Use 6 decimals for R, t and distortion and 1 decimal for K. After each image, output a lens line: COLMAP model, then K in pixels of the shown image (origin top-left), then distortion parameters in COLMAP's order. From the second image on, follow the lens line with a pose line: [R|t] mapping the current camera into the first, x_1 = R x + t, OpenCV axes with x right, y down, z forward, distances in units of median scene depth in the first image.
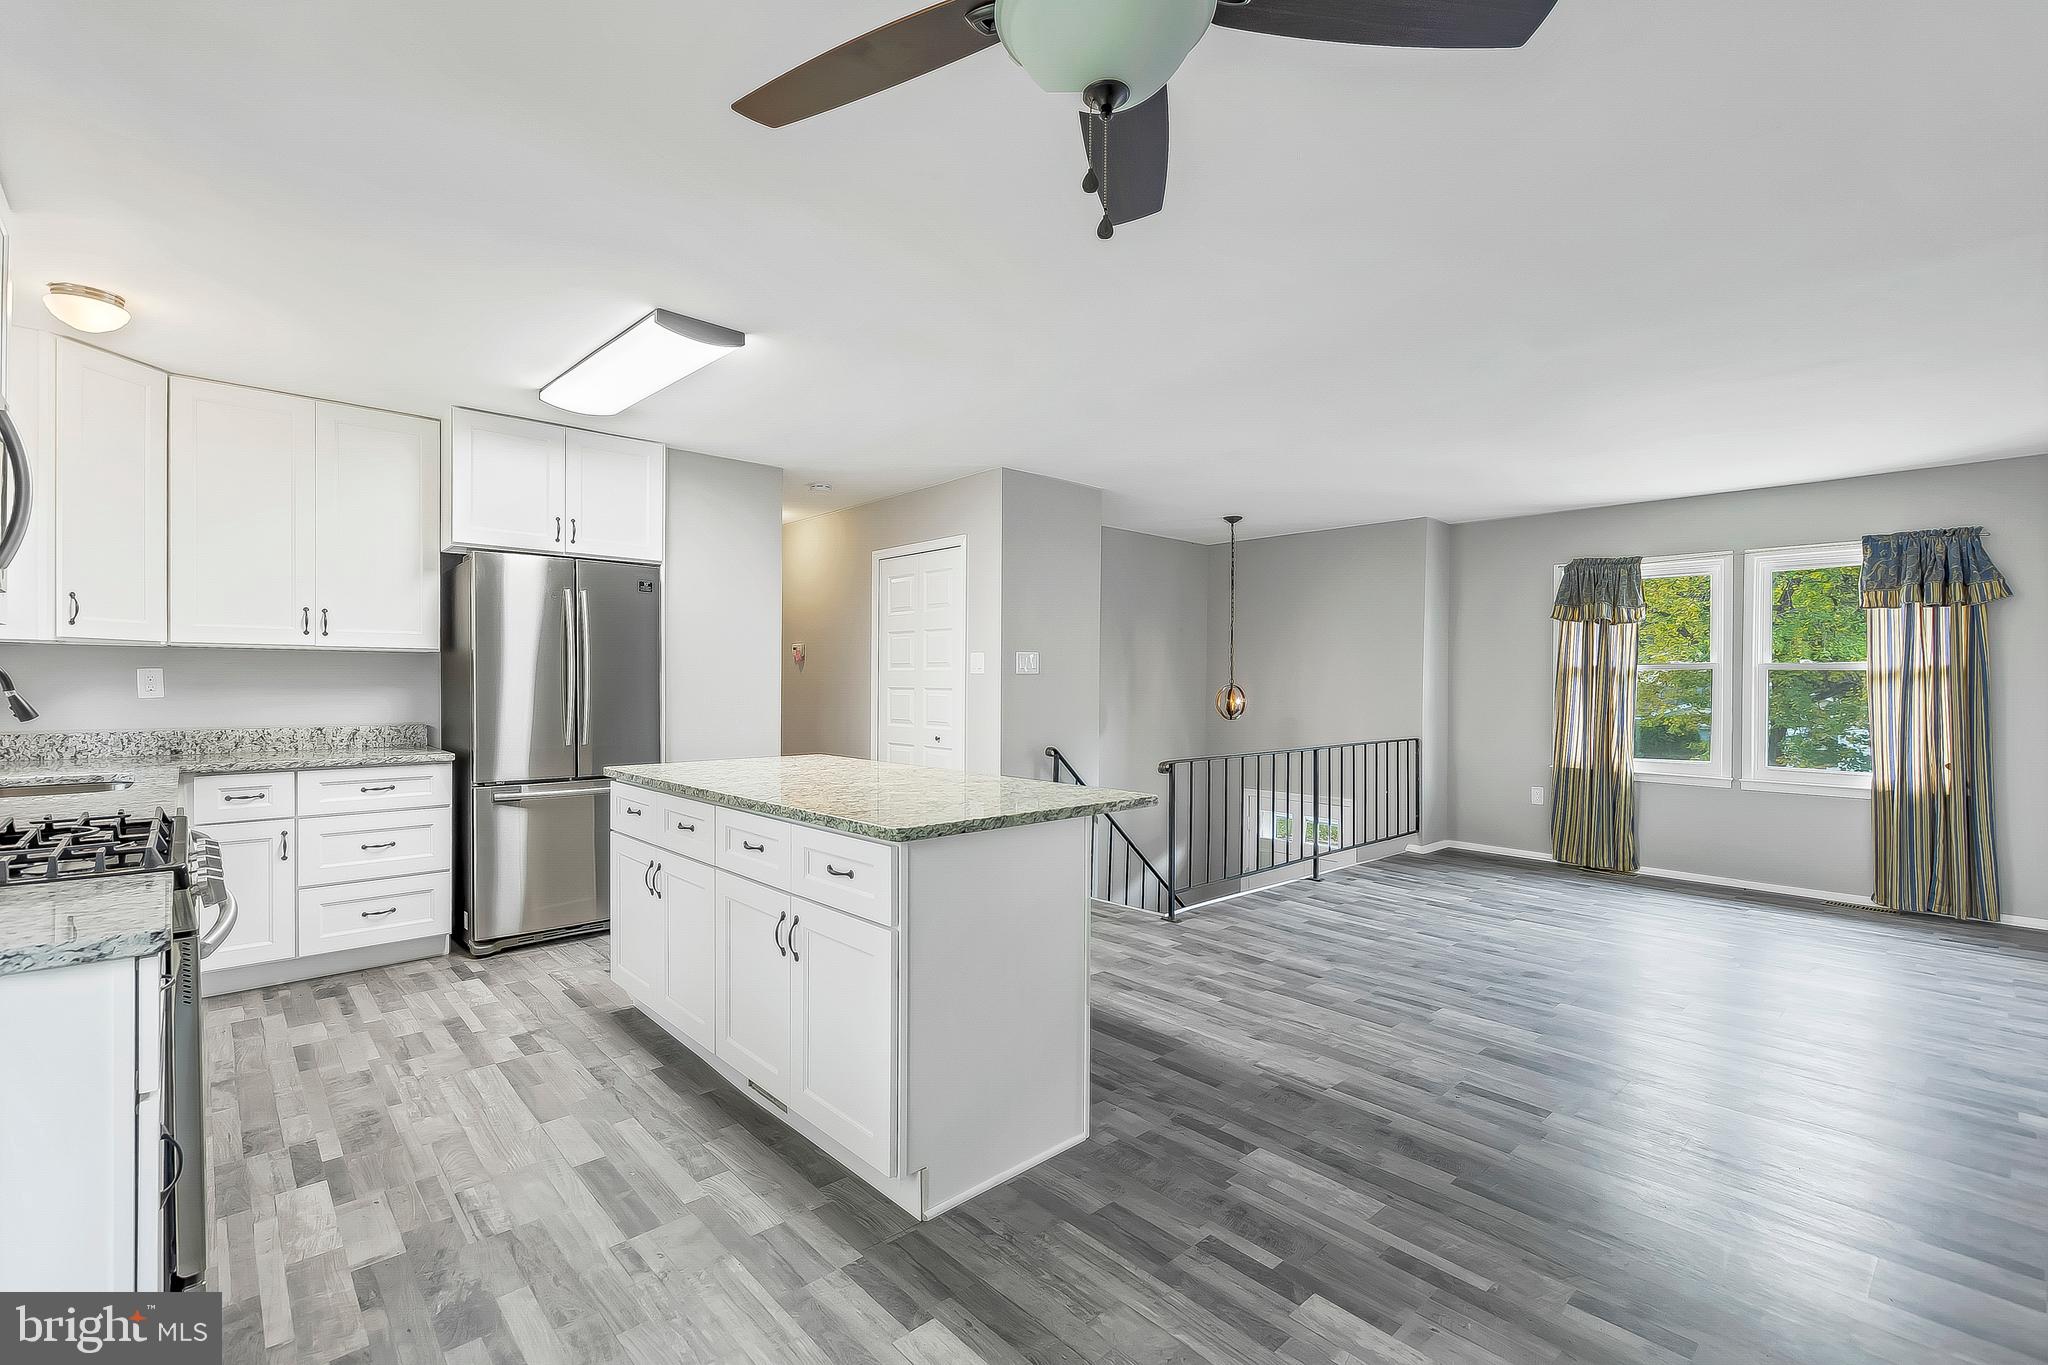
lens RADIAL K [[929.8, 0, 988.5], [0, 929.8, 683.4], [0, 0, 1]] dist [0.002811, -0.000170]
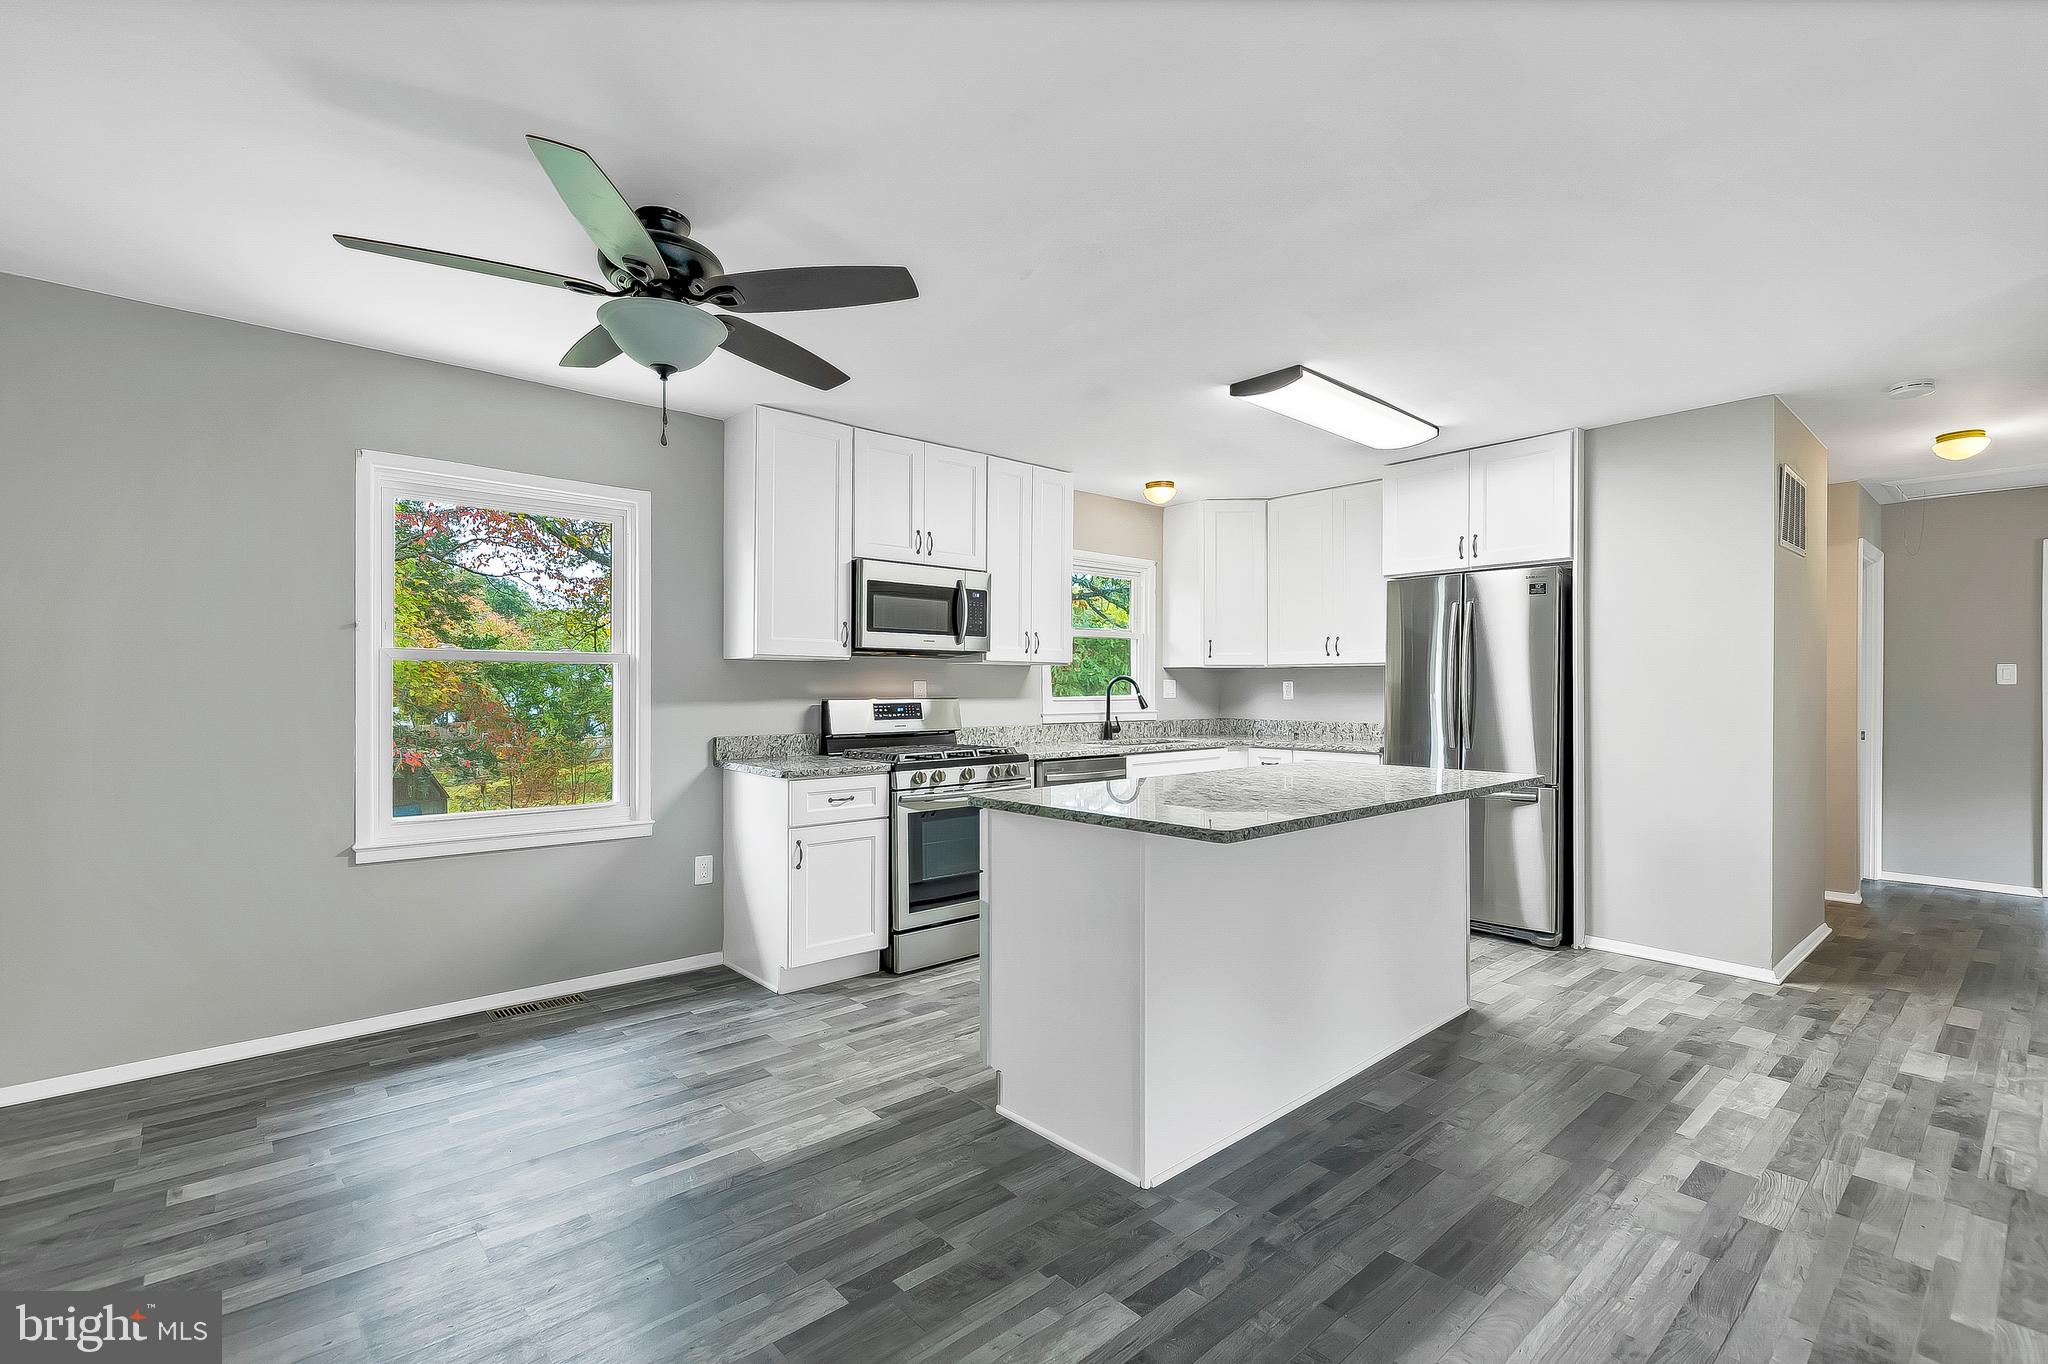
lens RADIAL K [[868.6, 0, 1046.6], [0, 868.6, 687.7], [0, 0, 1]] dist [-0.000639, 0.001082]
pose [[0.023262, -0.003480, -0.999723, 0.642923], [-0.001392, 0.999993, -0.003513, 0.001330], [0.999728, 0.001473, 0.023257, 0.595783]]
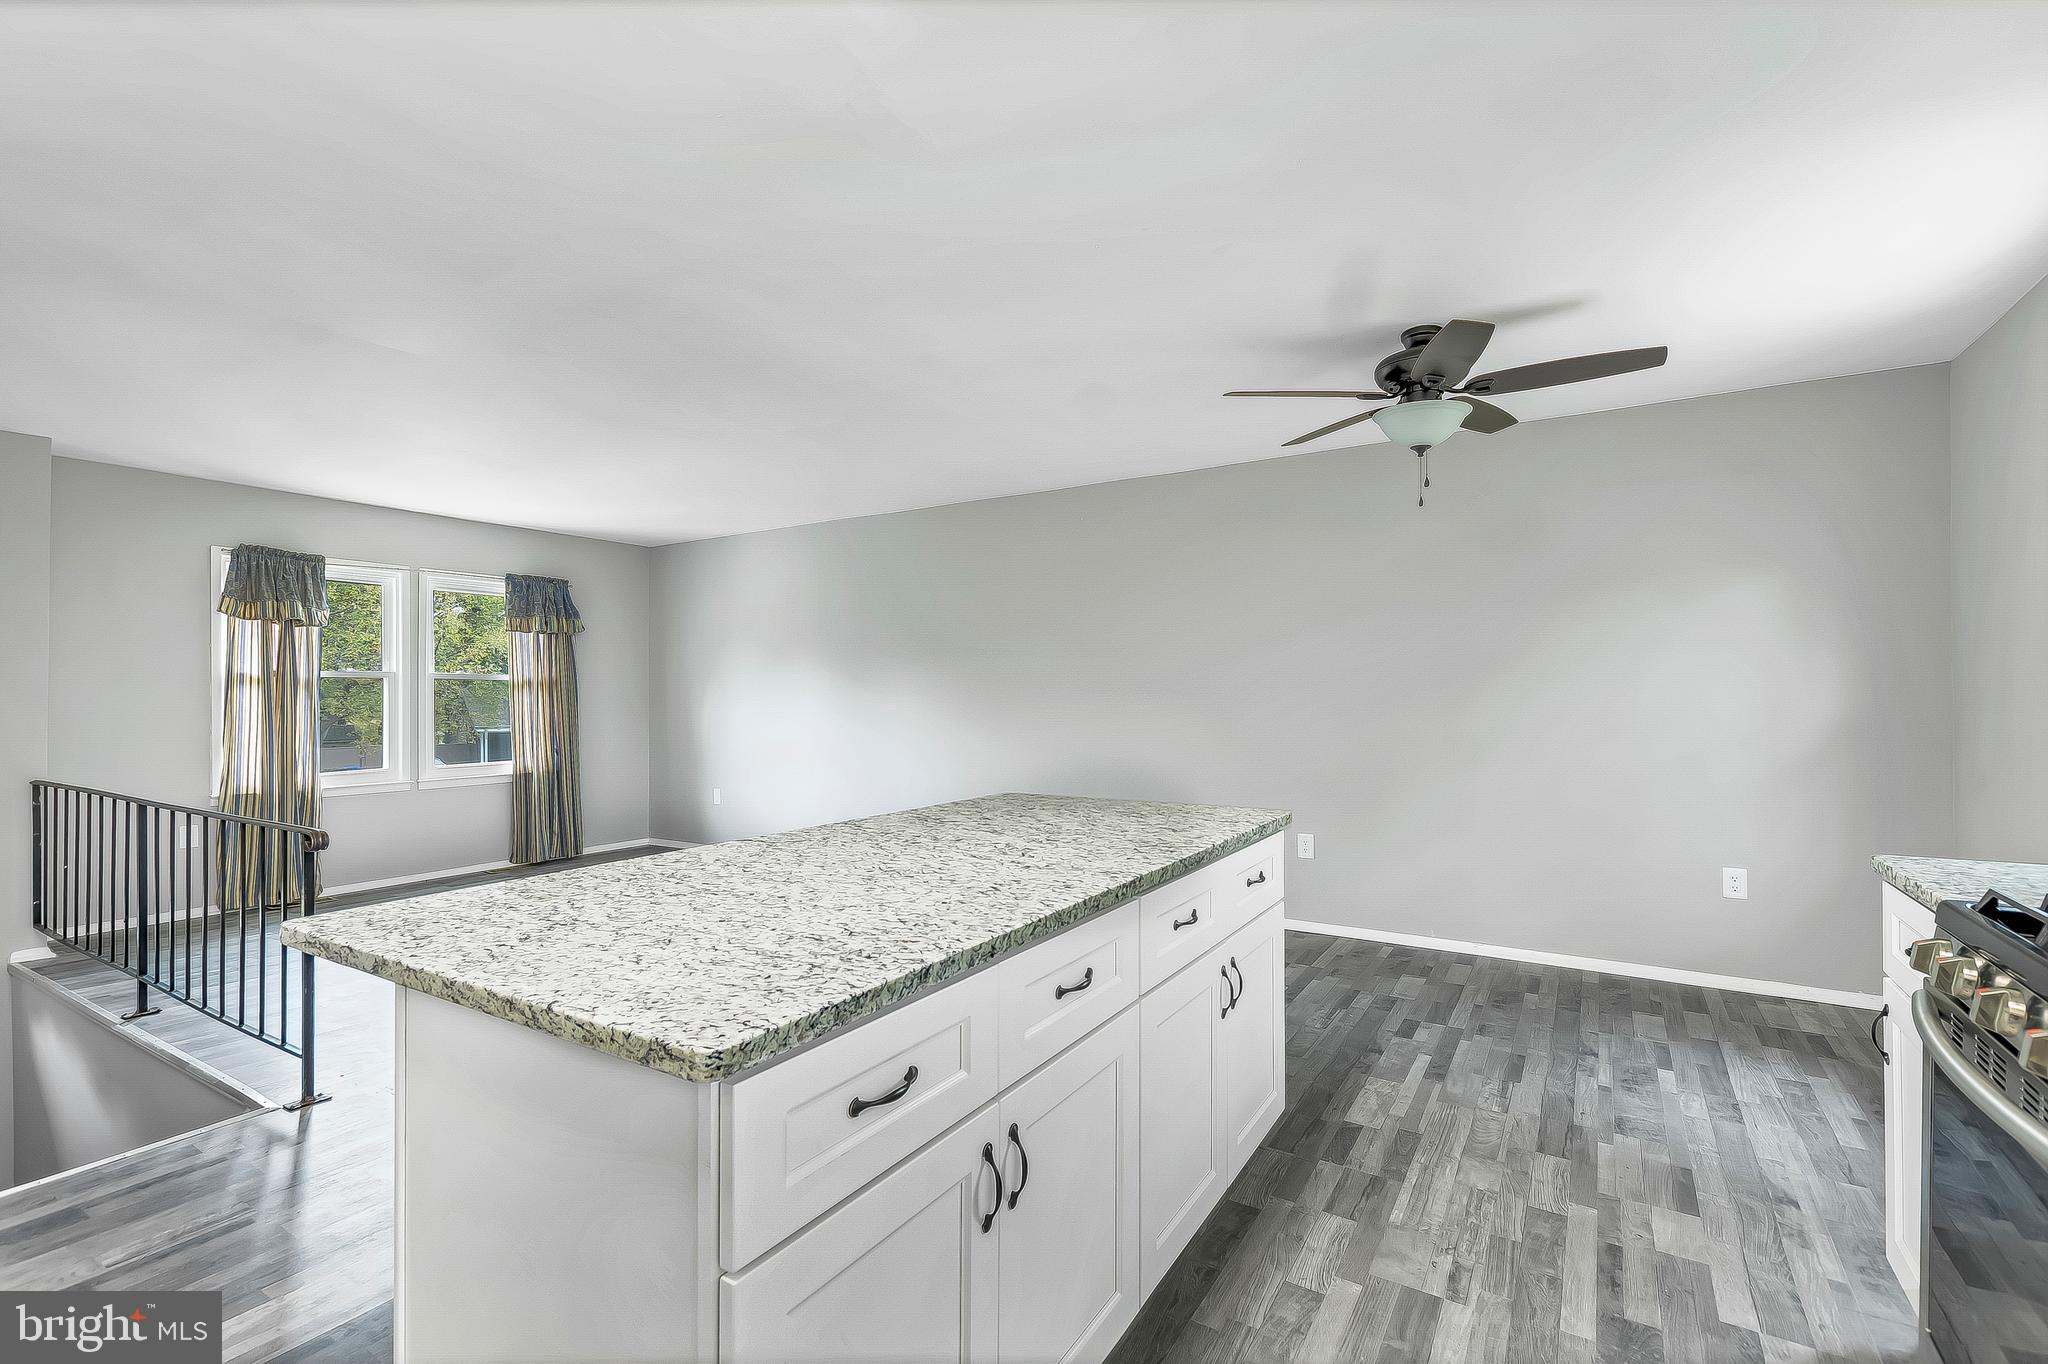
lens RADIAL K [[929.8, 0, 1042.4], [0, 929.8, 691.3], [0, 0, 1]] dist [0.002811, -0.000170]
pose [[-0.324236, -0.006999, 0.945950, -0.633859], [0.002566, 0.999962, 0.008278, -0.009462], [-0.945973, 0.005111, -0.324206, 0.938543]]
